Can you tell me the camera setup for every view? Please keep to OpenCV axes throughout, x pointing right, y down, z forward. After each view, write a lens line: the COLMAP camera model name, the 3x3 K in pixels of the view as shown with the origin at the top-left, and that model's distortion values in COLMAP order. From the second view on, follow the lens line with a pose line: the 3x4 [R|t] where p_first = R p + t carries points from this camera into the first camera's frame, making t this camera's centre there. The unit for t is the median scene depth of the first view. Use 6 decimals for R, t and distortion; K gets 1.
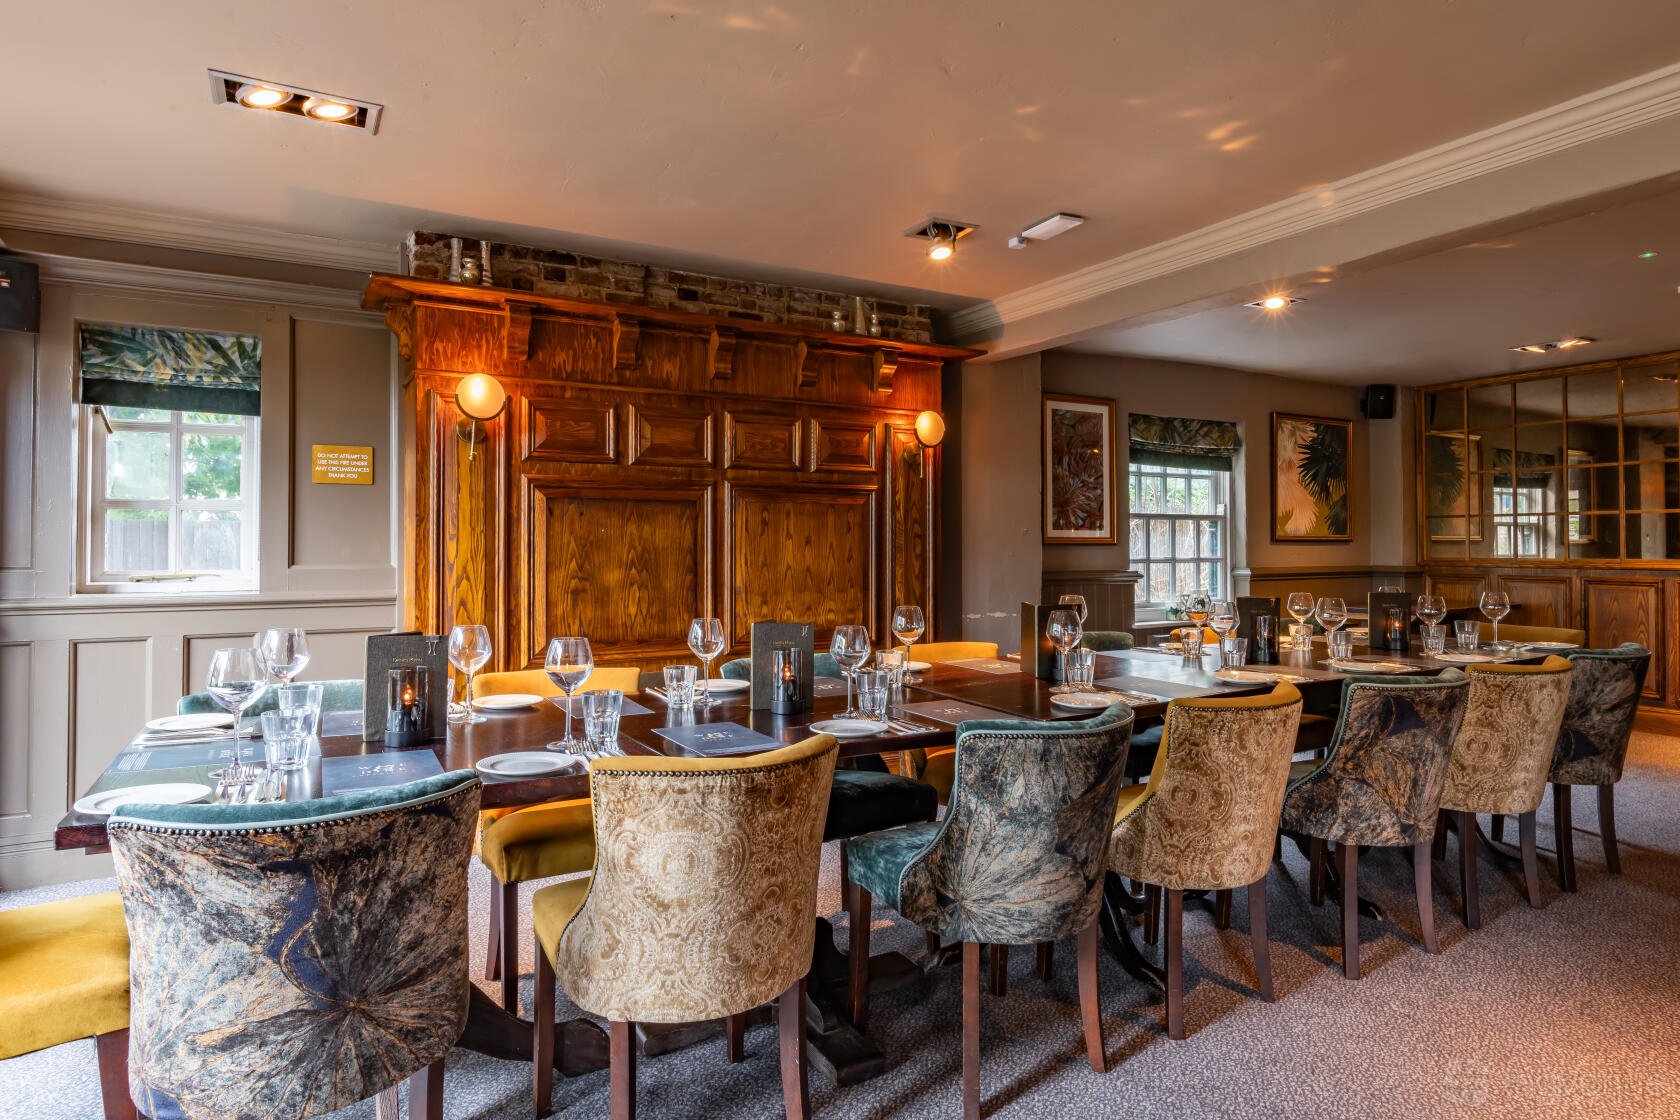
lens RADIAL K [[971.7, 0, 836.4], [0, 971.7, 527.4], [0, 0, 1]] dist [-0.008693, 0.003312]
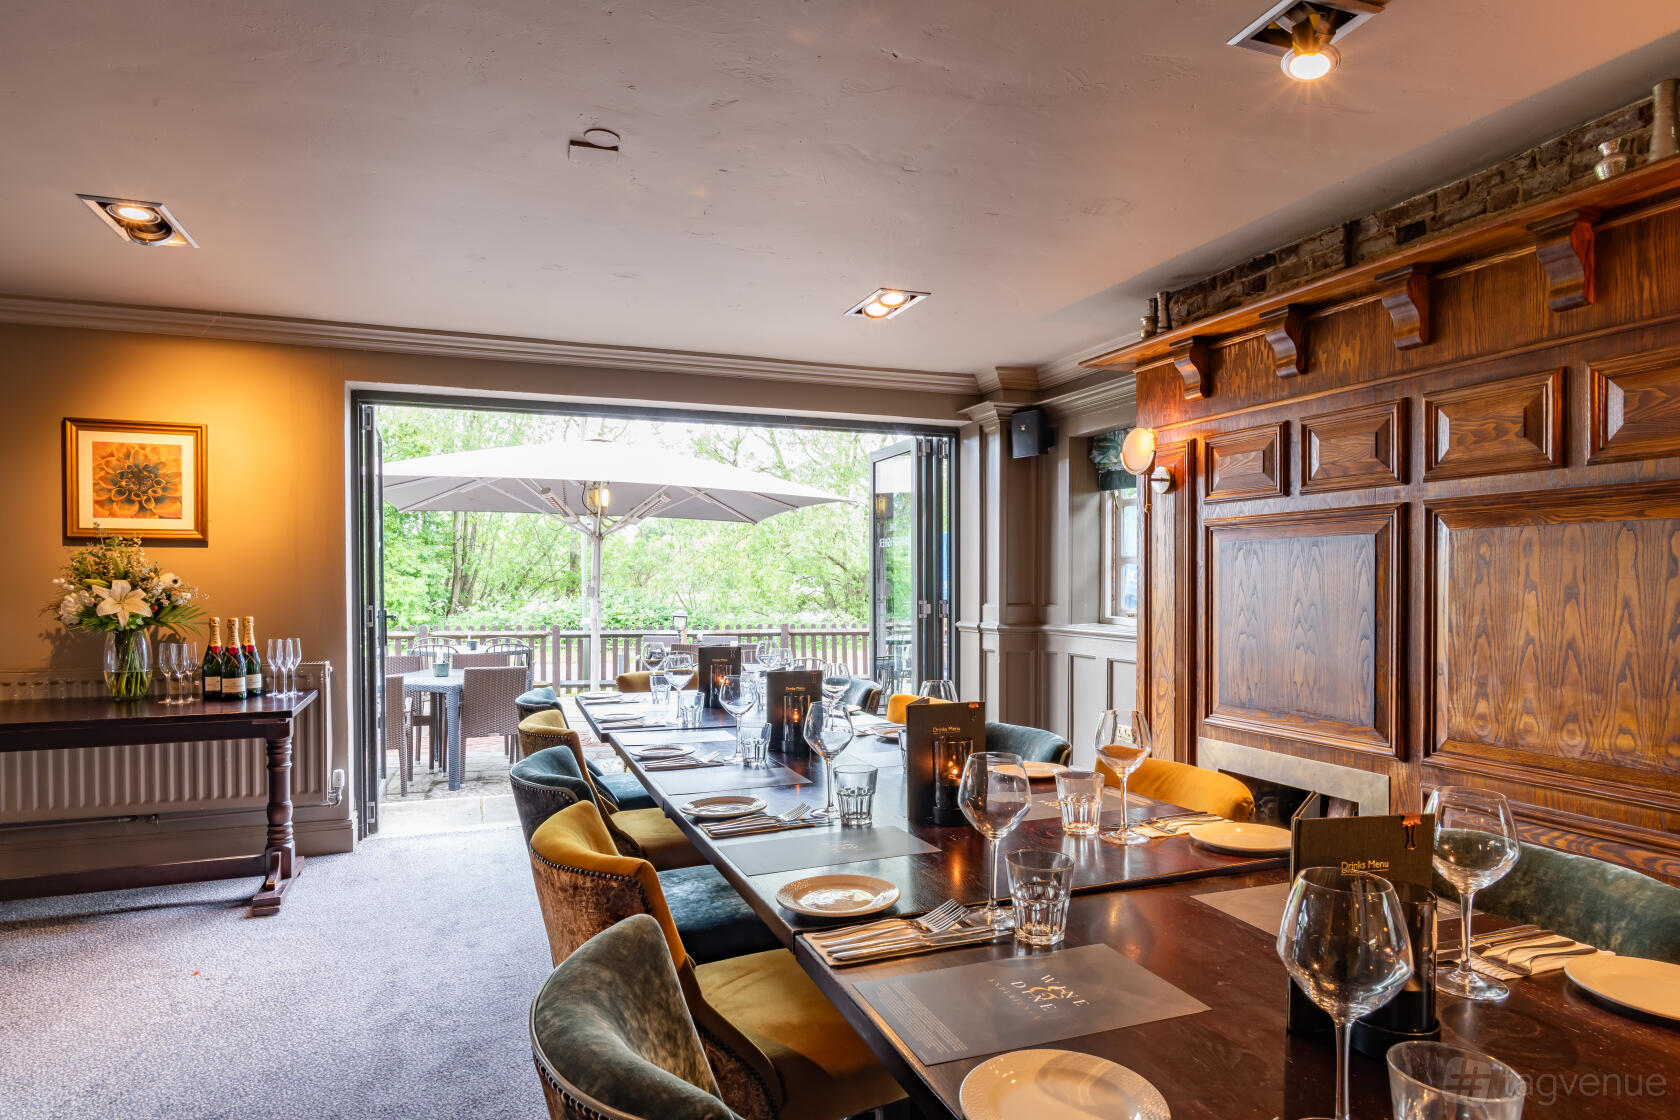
lens RADIAL K [[971.7, 0, 845.8], [0, 971.7, 590.4], [0, 0, 1]] dist [-0.008693, 0.003312]
pose [[-0.154707, 0.011517, -0.987893, 0.644782], [0.020095, 0.999762, 0.008509, -0.000777], [0.987756, -0.018536, -0.154901, 0.777452]]
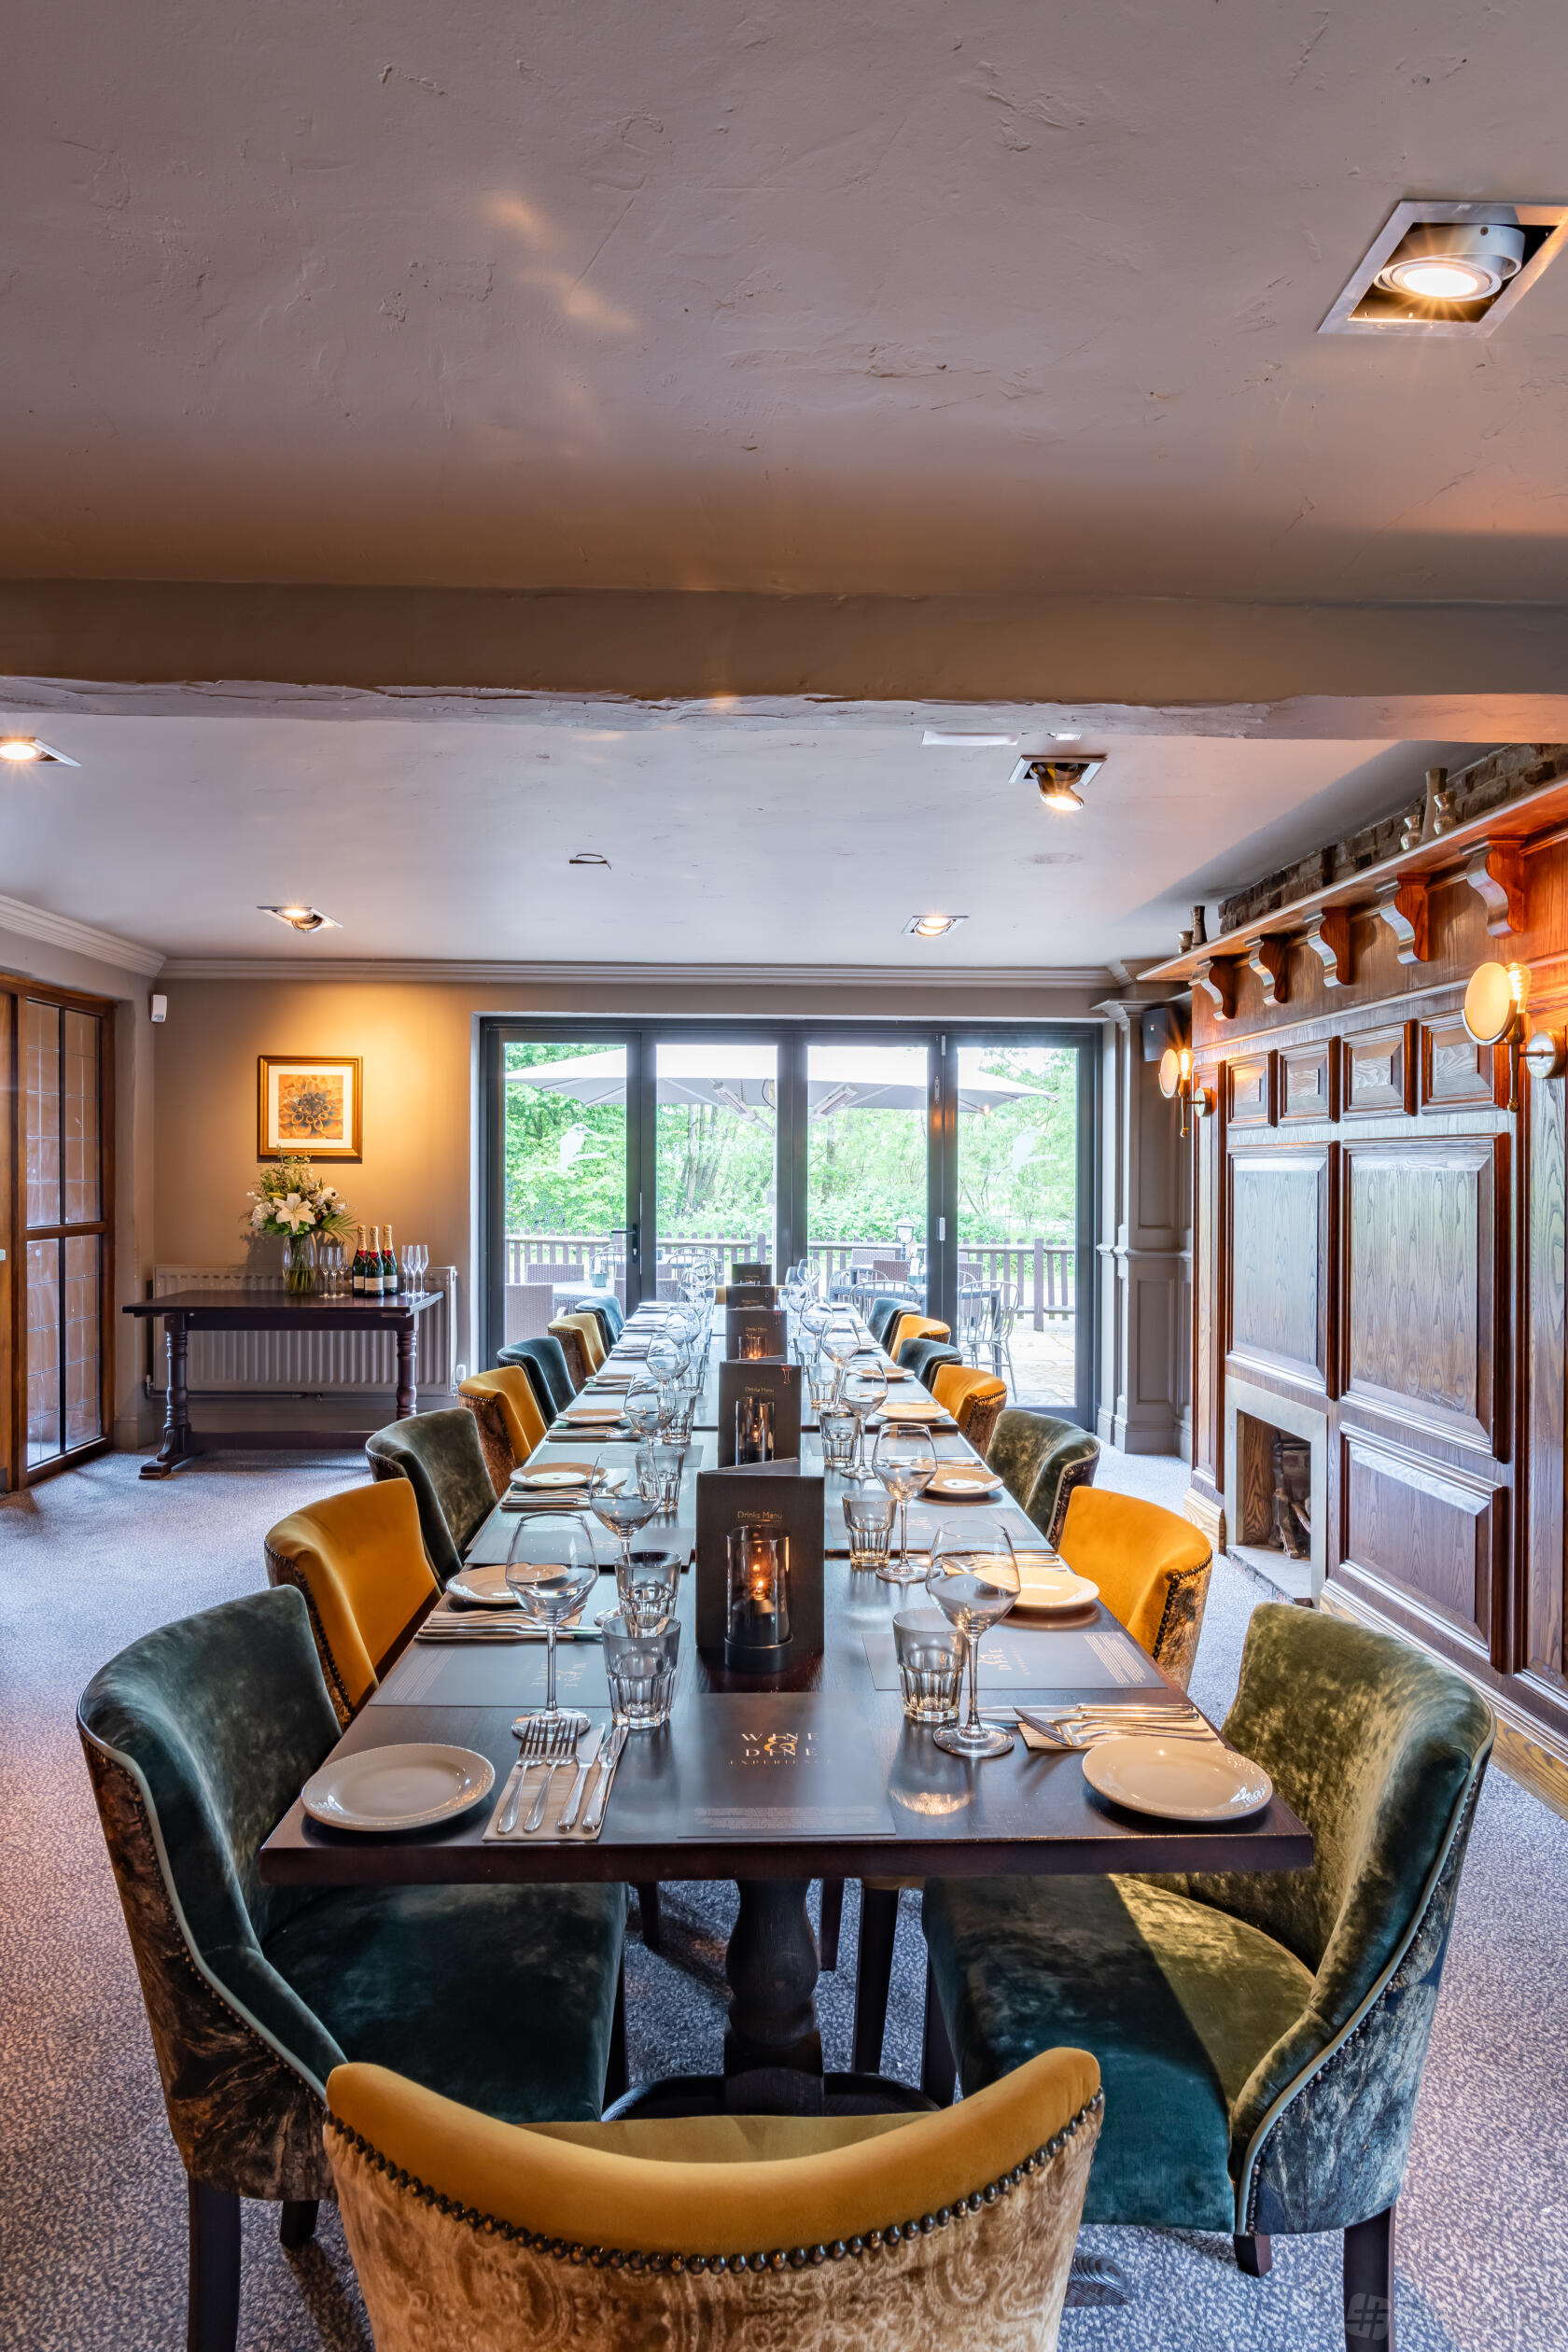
lens RADIAL K [[1360.3, 0, 780.1], [0, 1360.3, 1178.5], [0, 0, 1]] dist [-0.008693, 0.003312]
pose [[-0.476536, 0.003859, -0.879147, 0.954617], [0.010168, 0.999948, -0.001122, -0.026829], [0.879096, -0.009474, -0.476550, 1.199010]]
